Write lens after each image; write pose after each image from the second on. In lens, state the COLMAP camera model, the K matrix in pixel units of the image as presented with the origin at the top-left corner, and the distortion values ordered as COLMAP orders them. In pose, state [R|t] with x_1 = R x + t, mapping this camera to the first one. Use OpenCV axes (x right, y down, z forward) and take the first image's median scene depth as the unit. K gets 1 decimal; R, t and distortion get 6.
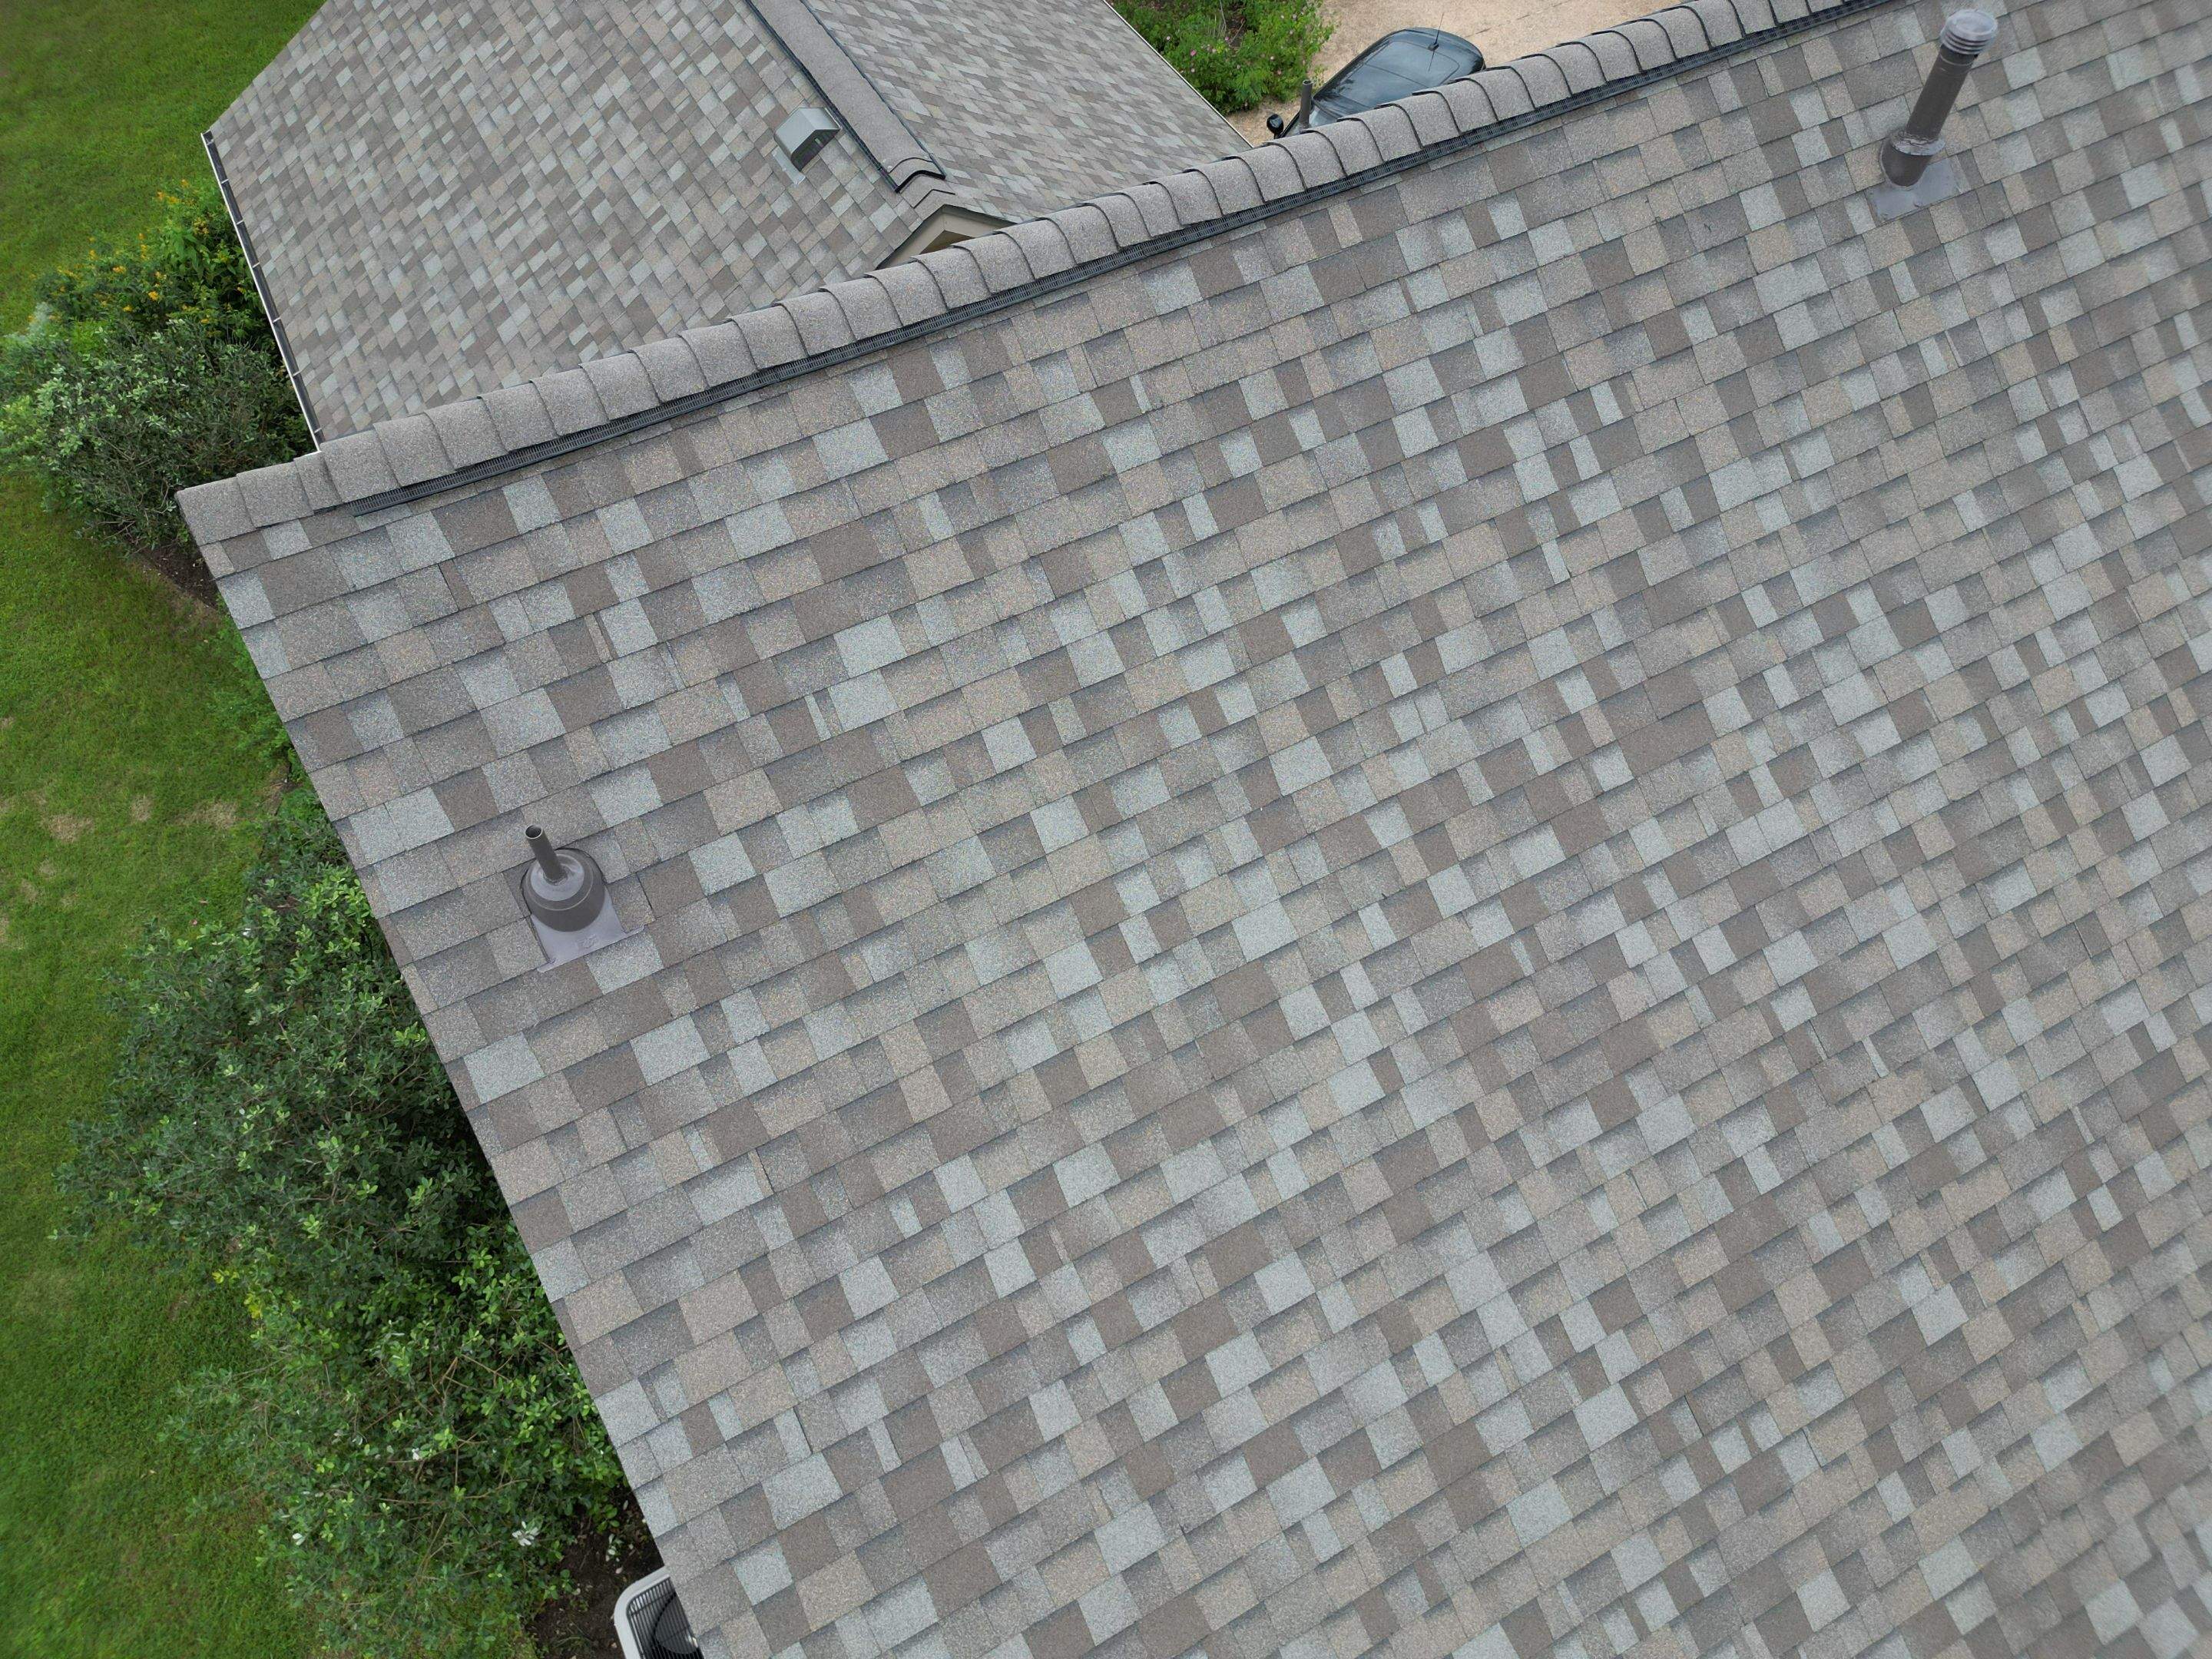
lens RADIAL K [[1548.0, 0, 1104.3], [0, 1548.0, 827.3], [0, 0, 1]] dist [0.073050, -0.074466]
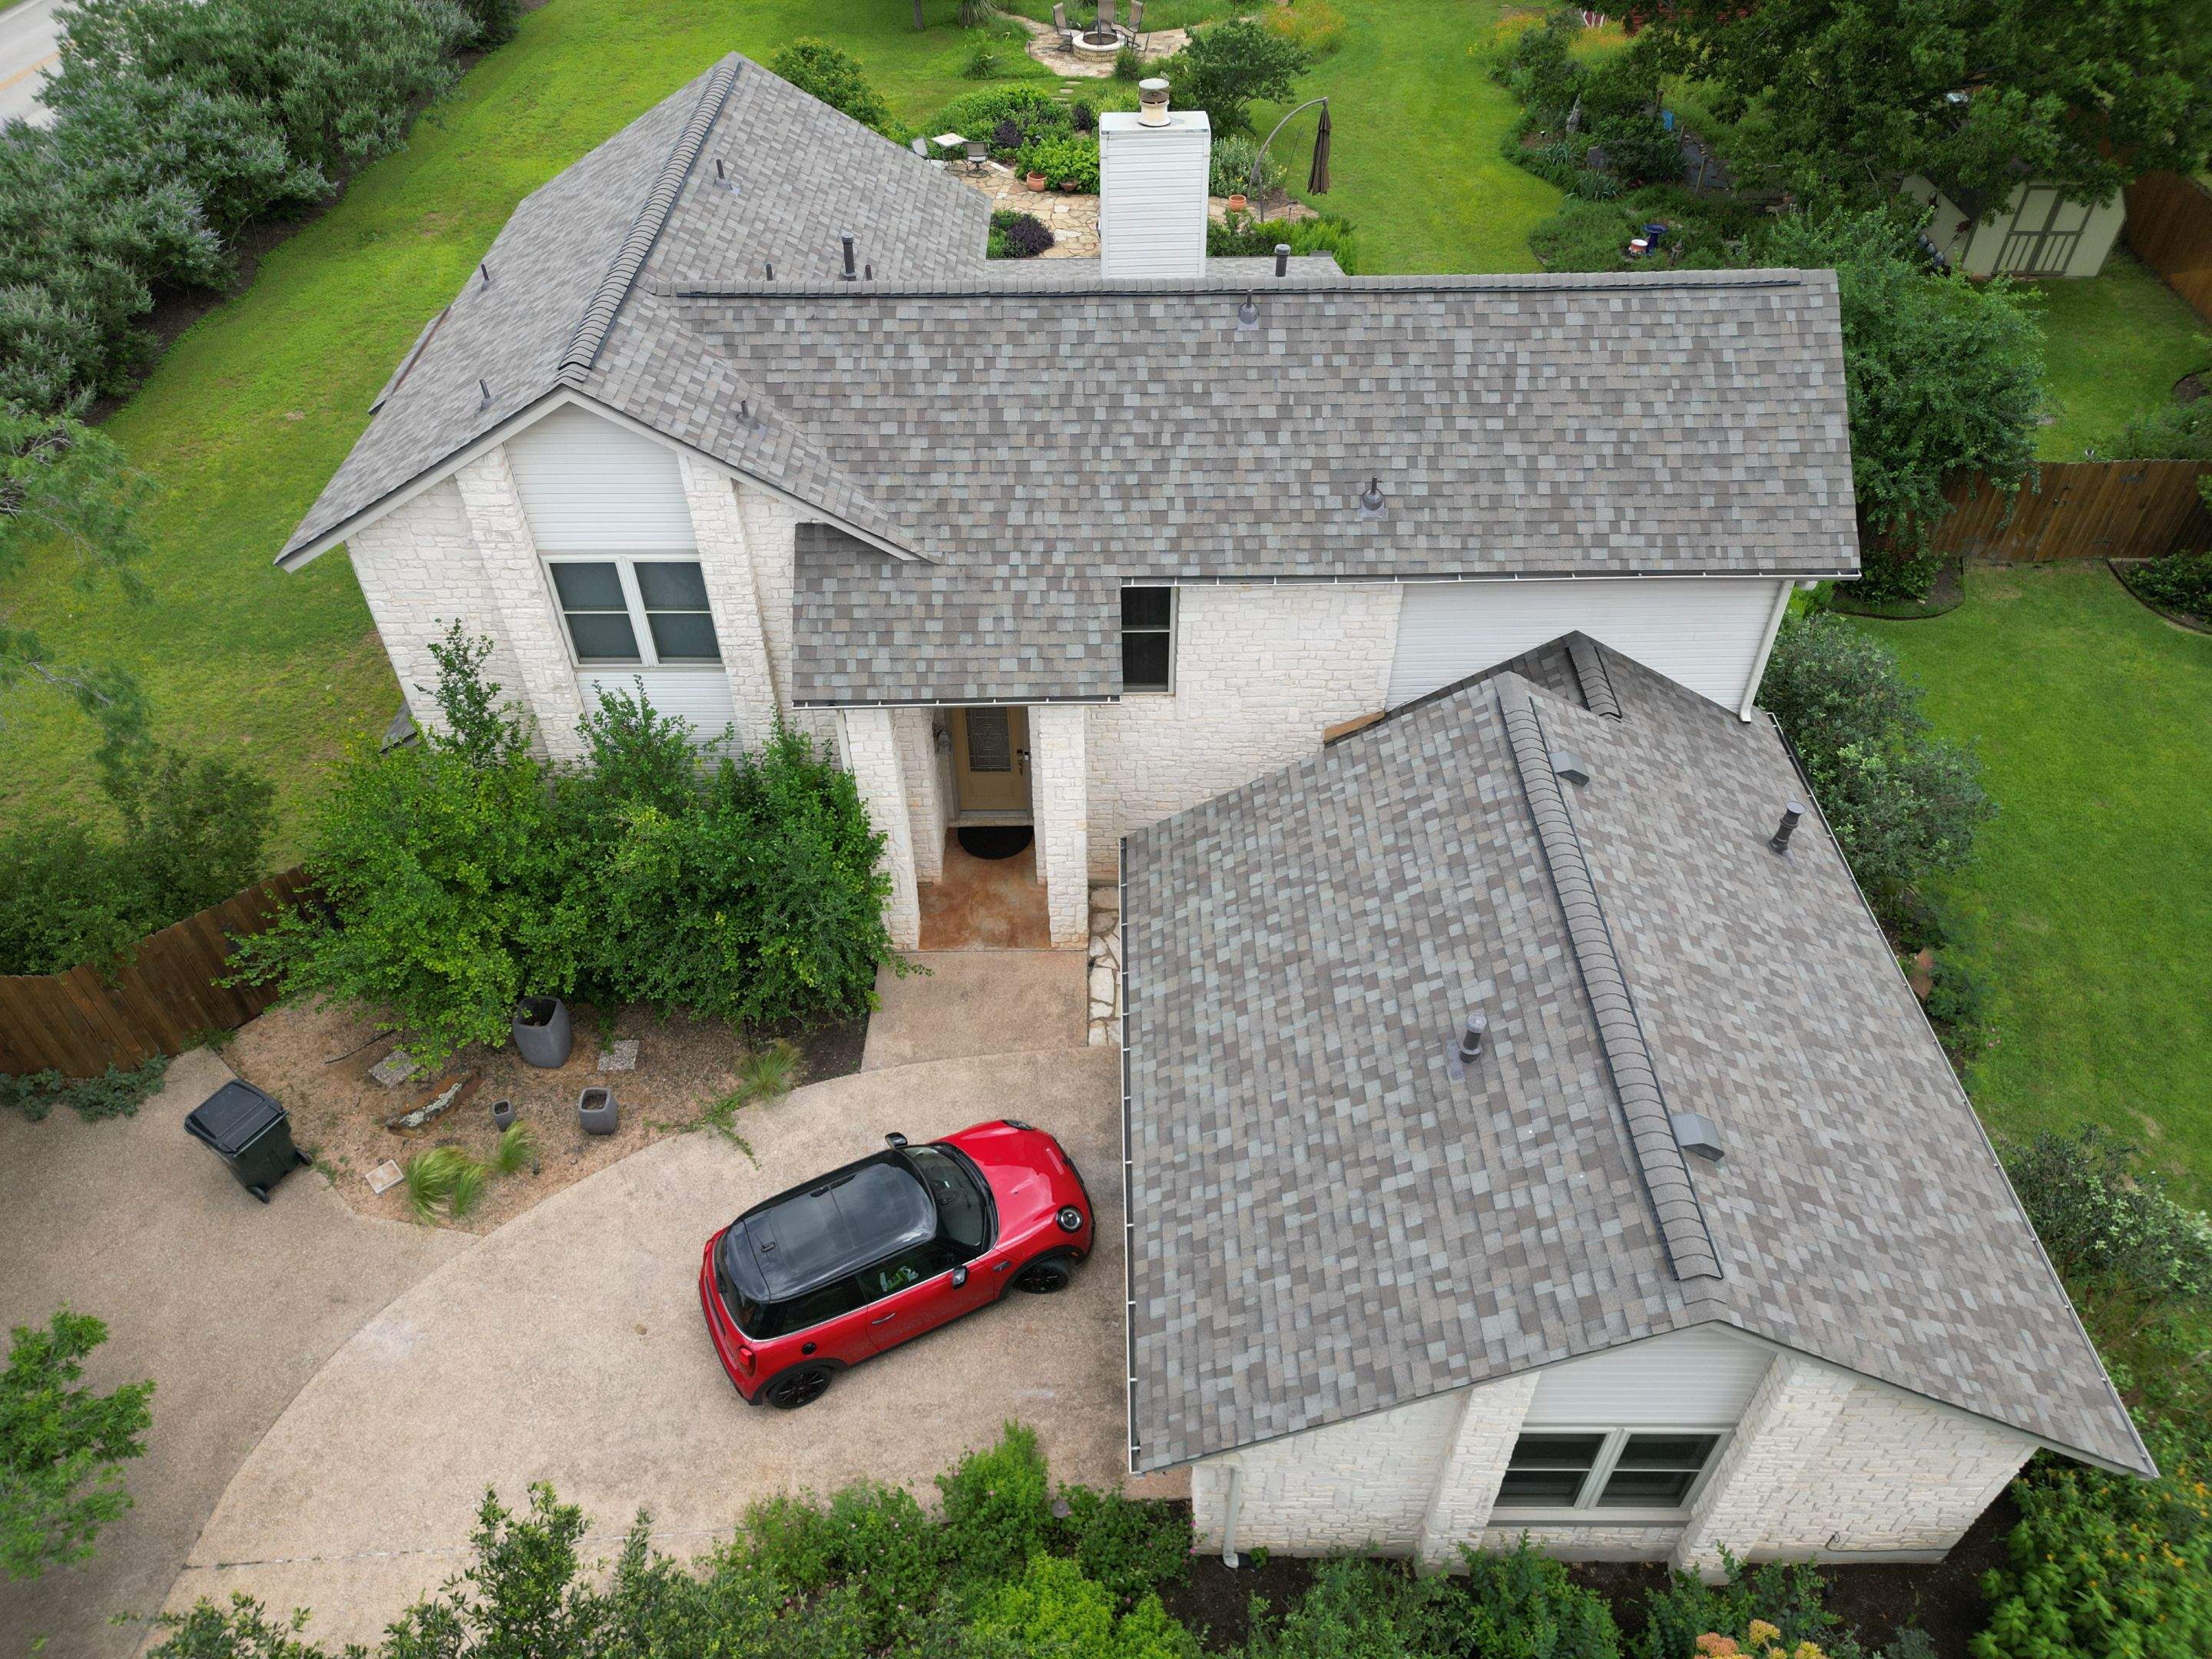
lens RADIAL K [[1548.0, 0, 1097.5], [0, 1548.0, 833.8], [0, 0, 1]] dist [0.073050, -0.074466]
pose [[-0.881004, -0.311949, 0.355697, -0.637865], [0.398000, -0.082196, 0.913696, -3.726537], [-0.255790, 0.946537, 0.196571, 1.621041]]
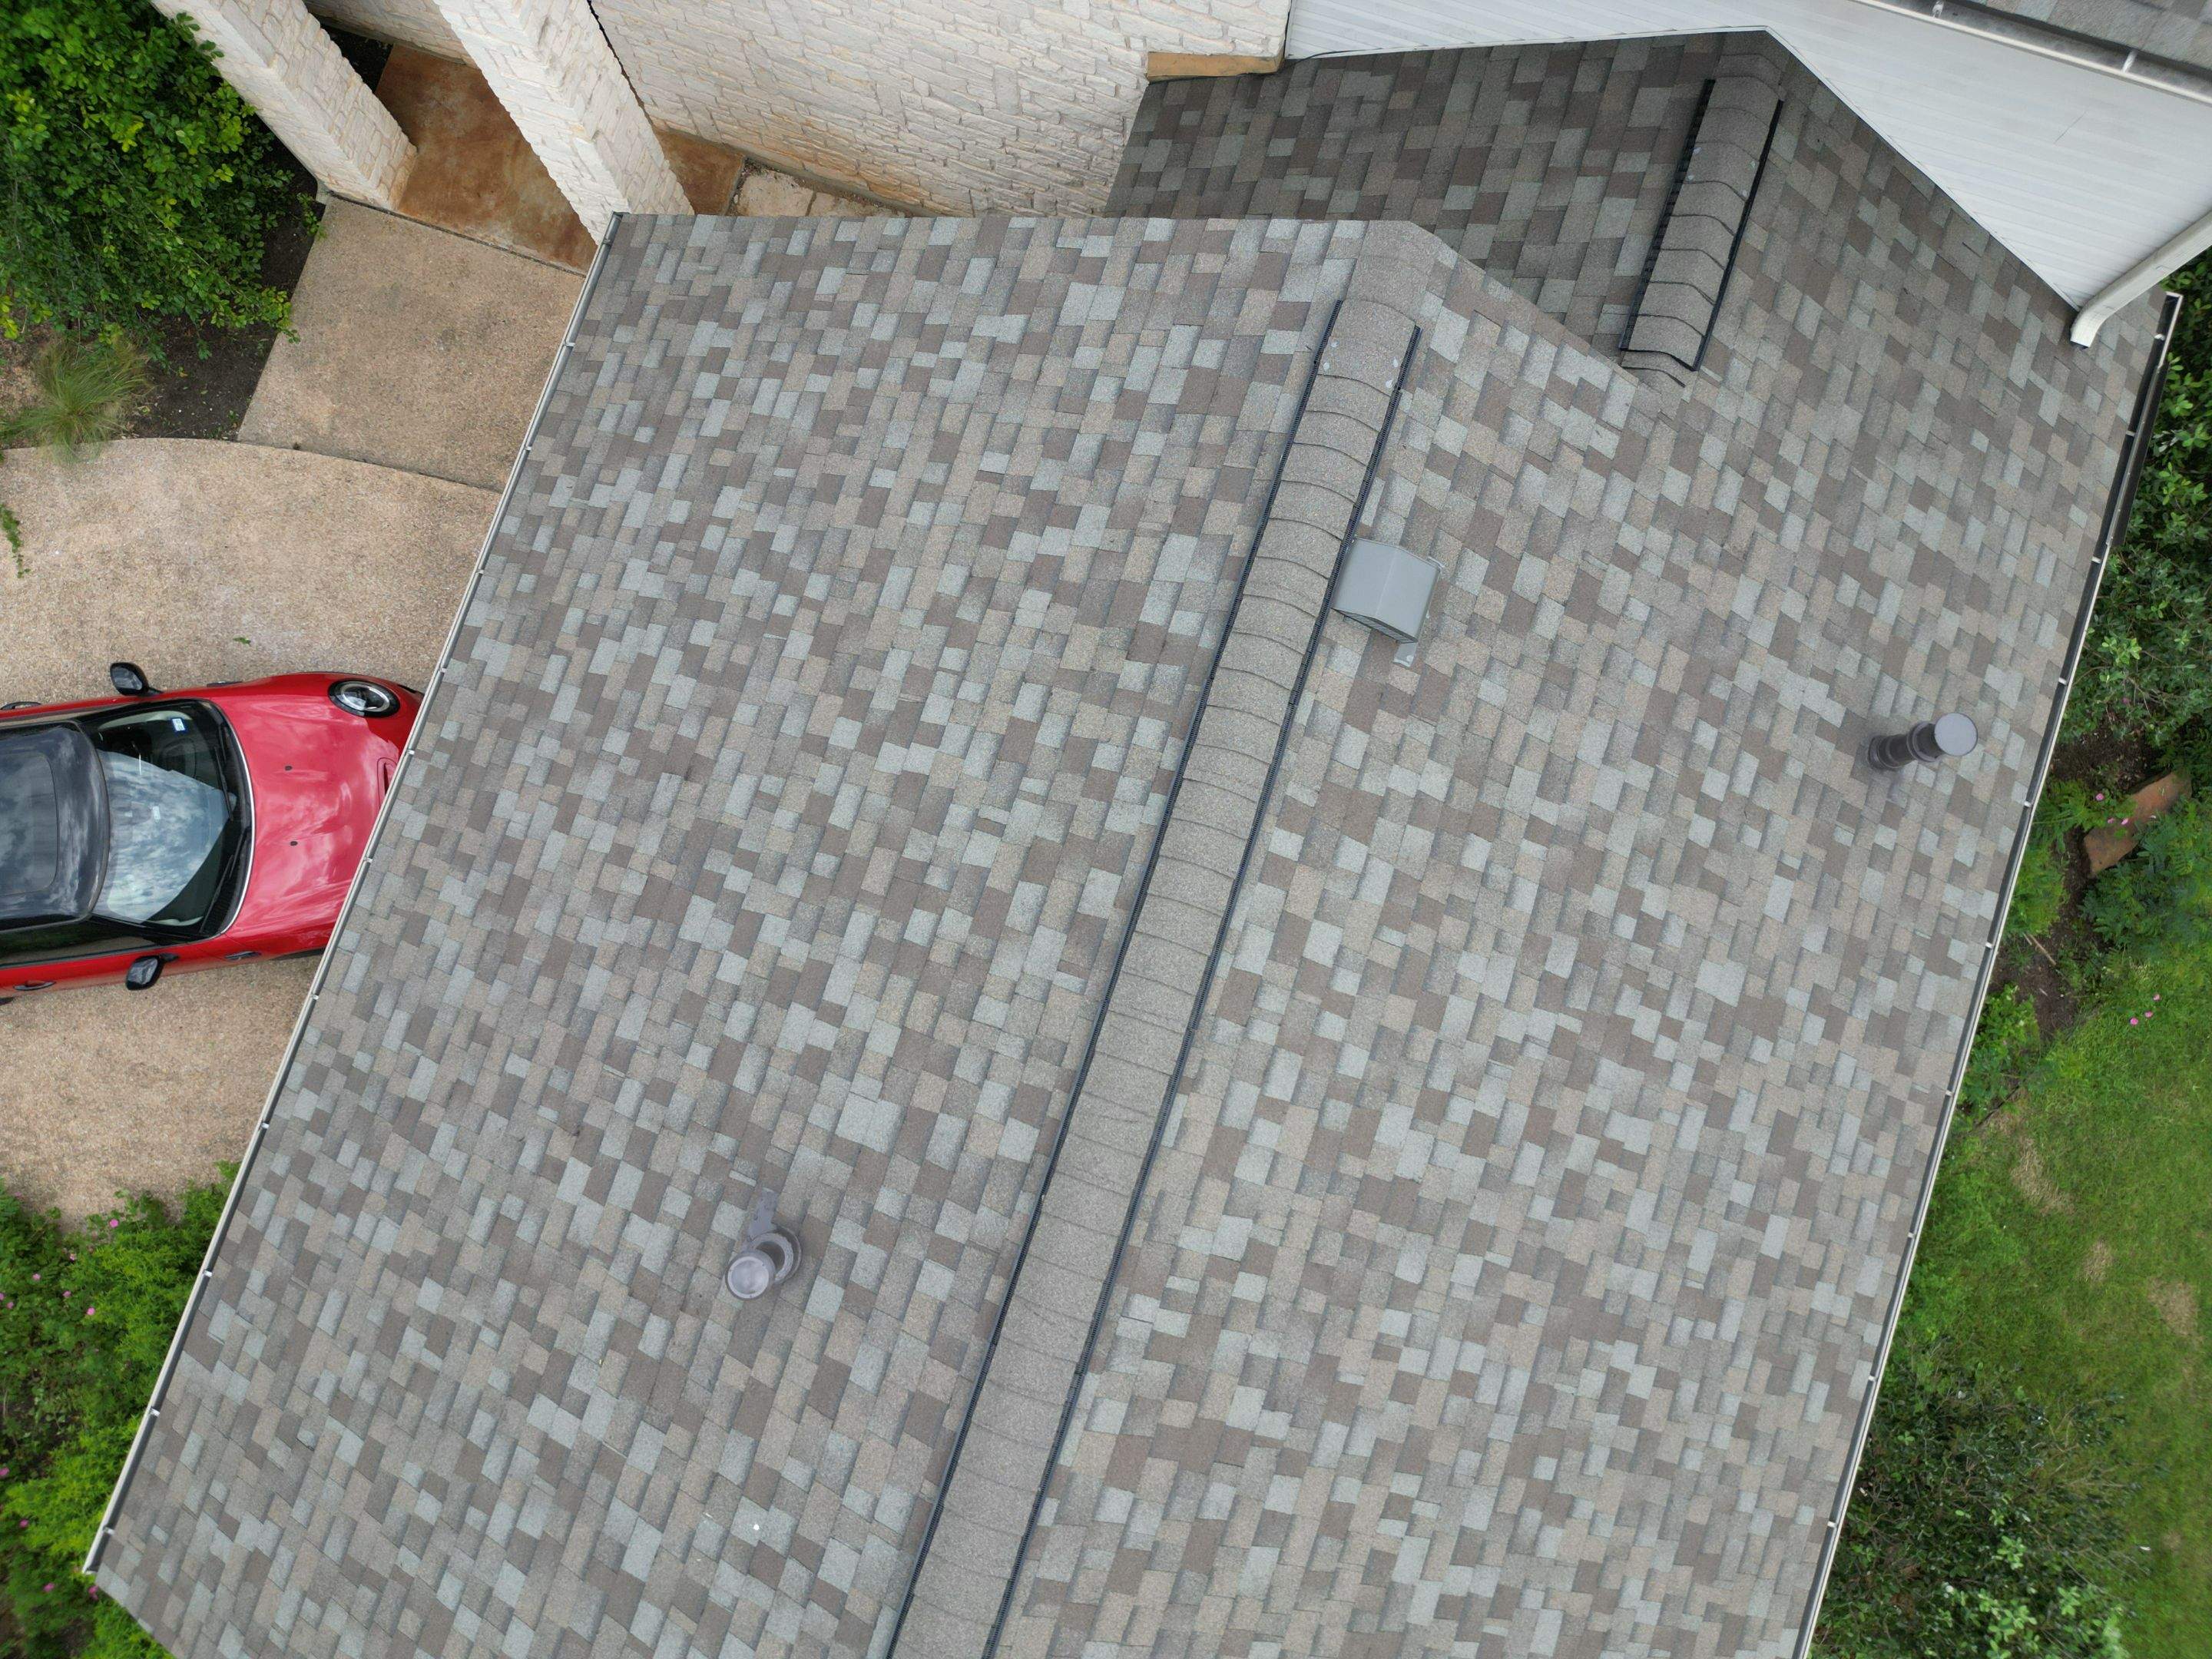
lens RADIAL K [[1548.0, 0, 1101.1], [0, 1548.0, 831.3], [0, 0, 1]] dist [0.073050, -0.074466]
pose [[-0.686061, -0.721979, 0.089811, -0.432324], [0.604250, -0.496685, 0.623045, -1.702806], [-0.405217, 0.481716, 0.777013, 1.154252]]
